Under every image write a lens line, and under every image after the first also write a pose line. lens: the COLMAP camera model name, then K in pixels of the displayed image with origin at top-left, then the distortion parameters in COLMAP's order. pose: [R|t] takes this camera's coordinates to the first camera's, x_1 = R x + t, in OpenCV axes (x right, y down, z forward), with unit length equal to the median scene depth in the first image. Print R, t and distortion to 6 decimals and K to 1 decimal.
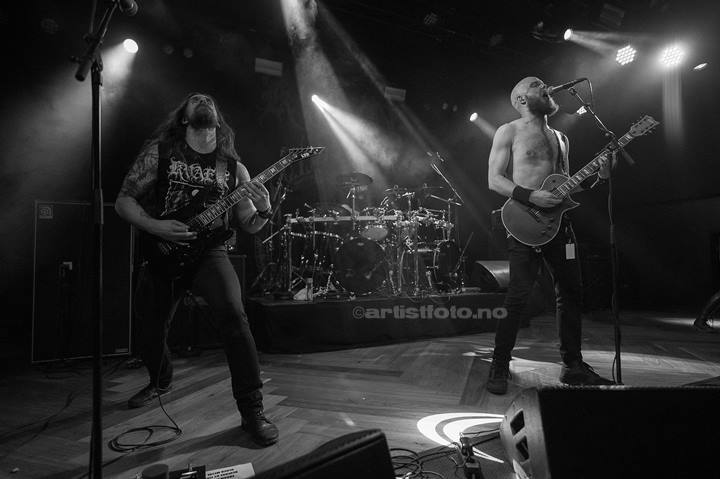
lens RADIAL K [[411.9, 0, 371.5], [0, 411.9, 241.2], [0, 0, 1]] dist [0.001176, 0.000641]
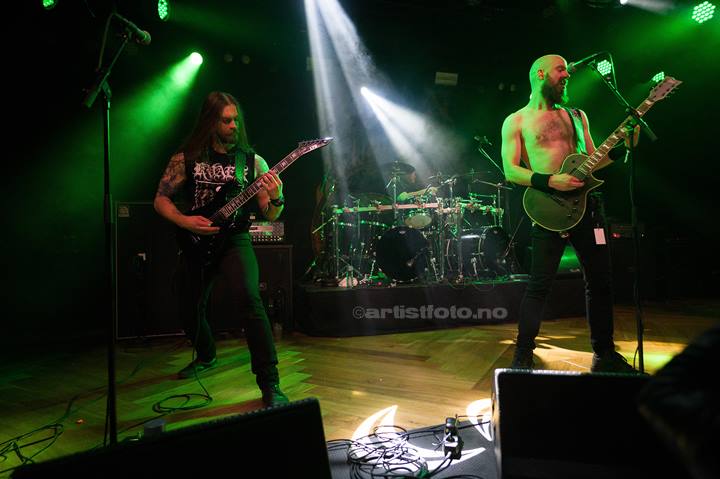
lens RADIAL K [[411.9, 0, 371.5], [0, 411.9, 241.2], [0, 0, 1]] dist [0.001176, 0.000641]
pose [[0.983390, -0.017387, -0.180673, 0.104030], [0.022596, 0.999385, 0.026816, 0.000008], [0.180096, -0.030453, 0.983178, -0.018928]]
